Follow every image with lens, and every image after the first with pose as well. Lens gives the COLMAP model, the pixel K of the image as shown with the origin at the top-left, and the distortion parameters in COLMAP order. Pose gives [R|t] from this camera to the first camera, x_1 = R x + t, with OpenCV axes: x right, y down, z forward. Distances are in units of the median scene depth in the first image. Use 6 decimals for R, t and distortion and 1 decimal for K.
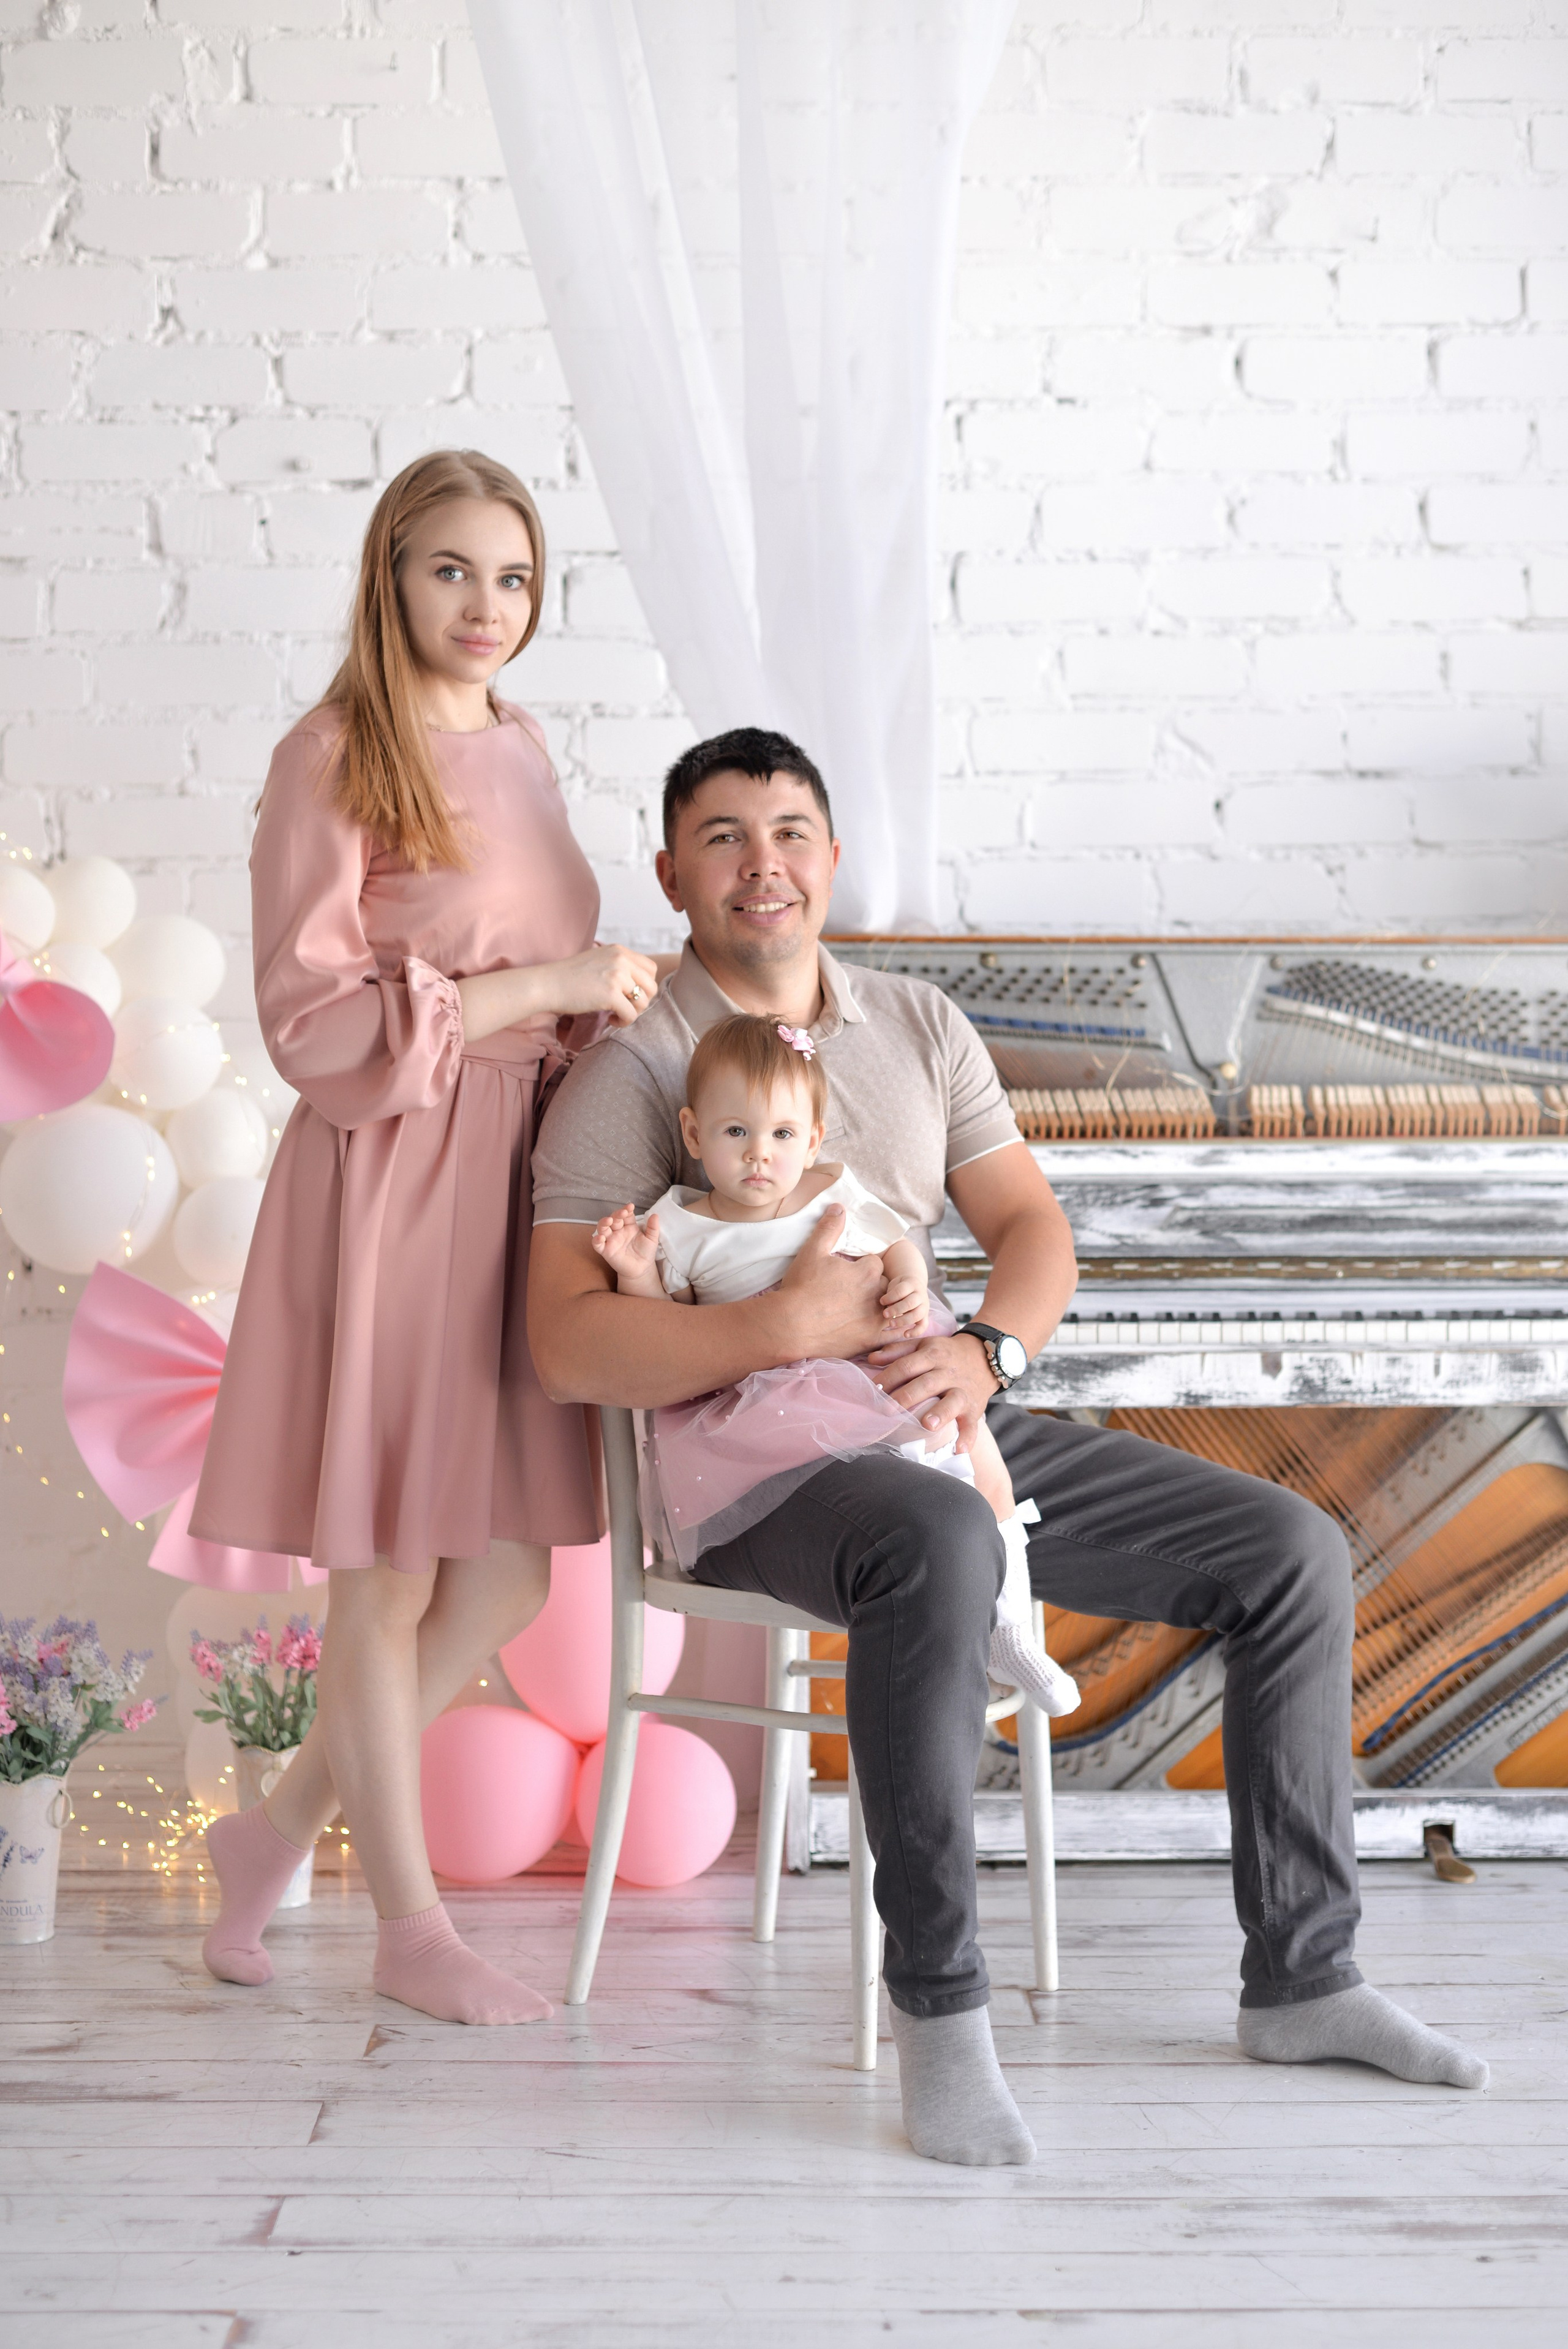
lens RADIAL K [[3524.6, 0, 782.0], [0, 3524.6, 1151.5], [0, 0, 1]] dist [-0.014821, 0.000000]
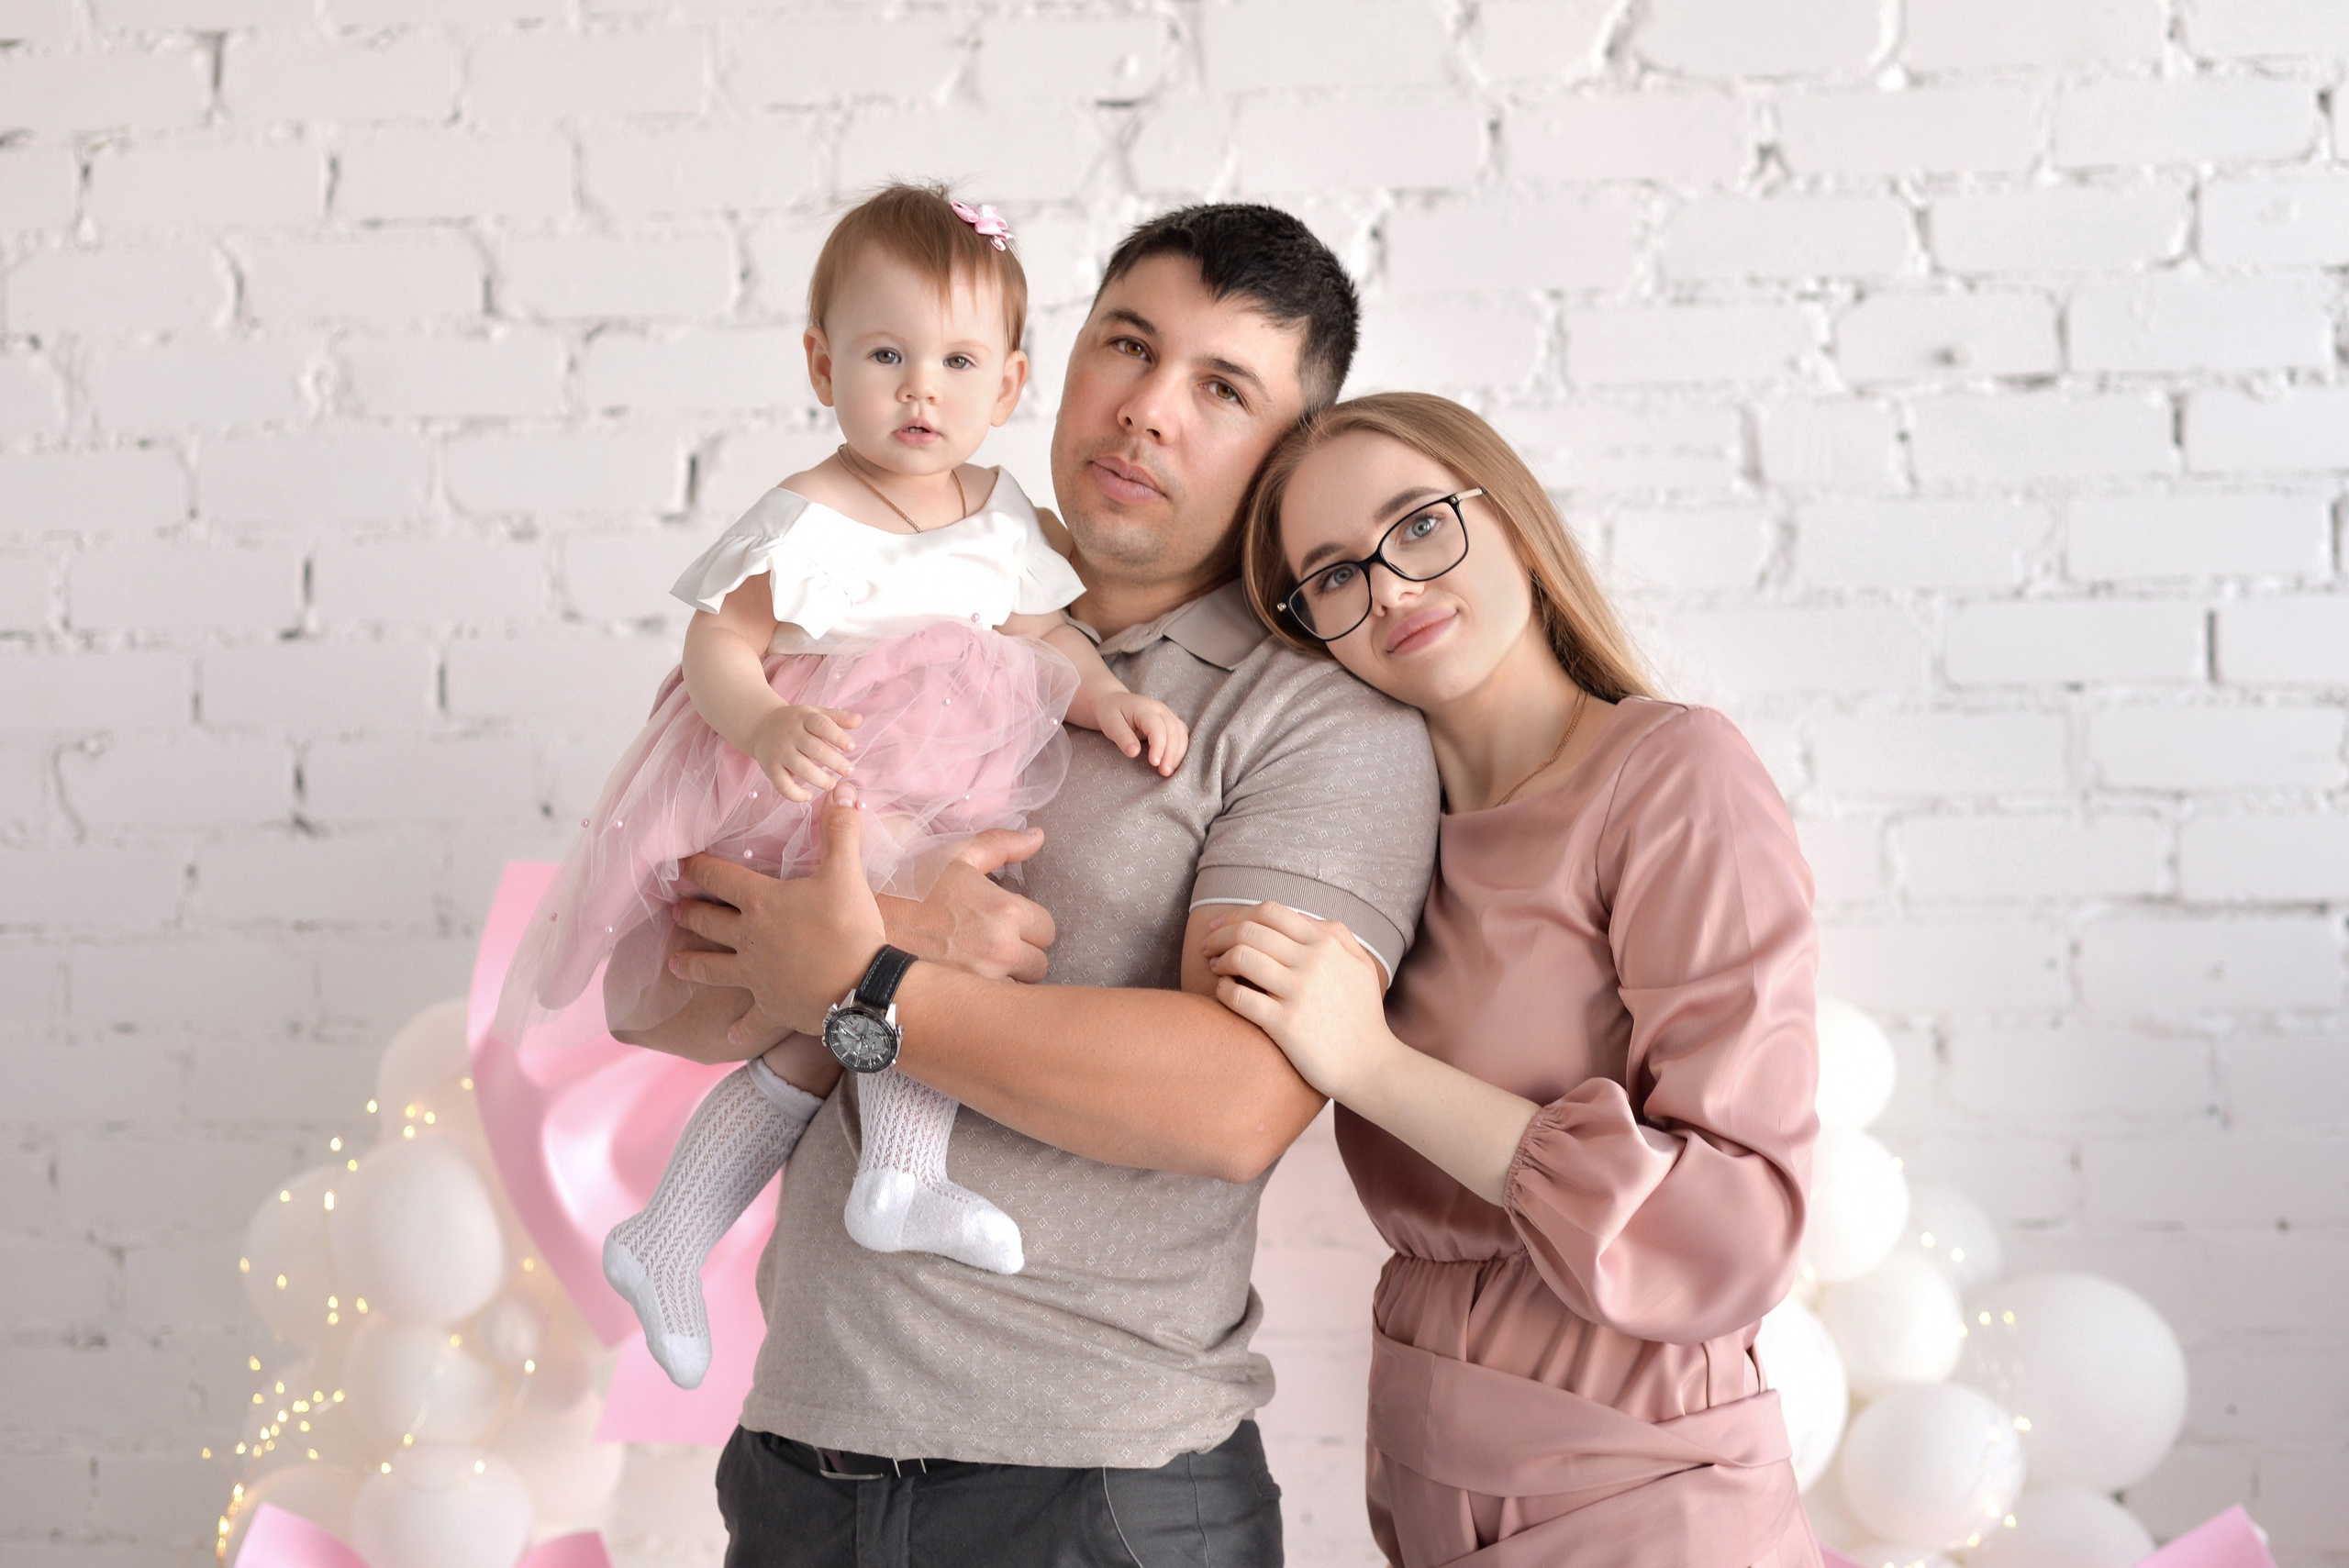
lens RADIAL K [[4065.4, 0, 1204.9], [0, 4065.4, 688.2], [0, 0, 1]] dist [-0.016077, 0.000000]
pose [[0.988746, -0.007860, -0.149395, -0.164962], [-0.004872, 0.996397, -0.084667, -0.056911], [0.149523, 0.084442, 0.985146, 0.167808]]
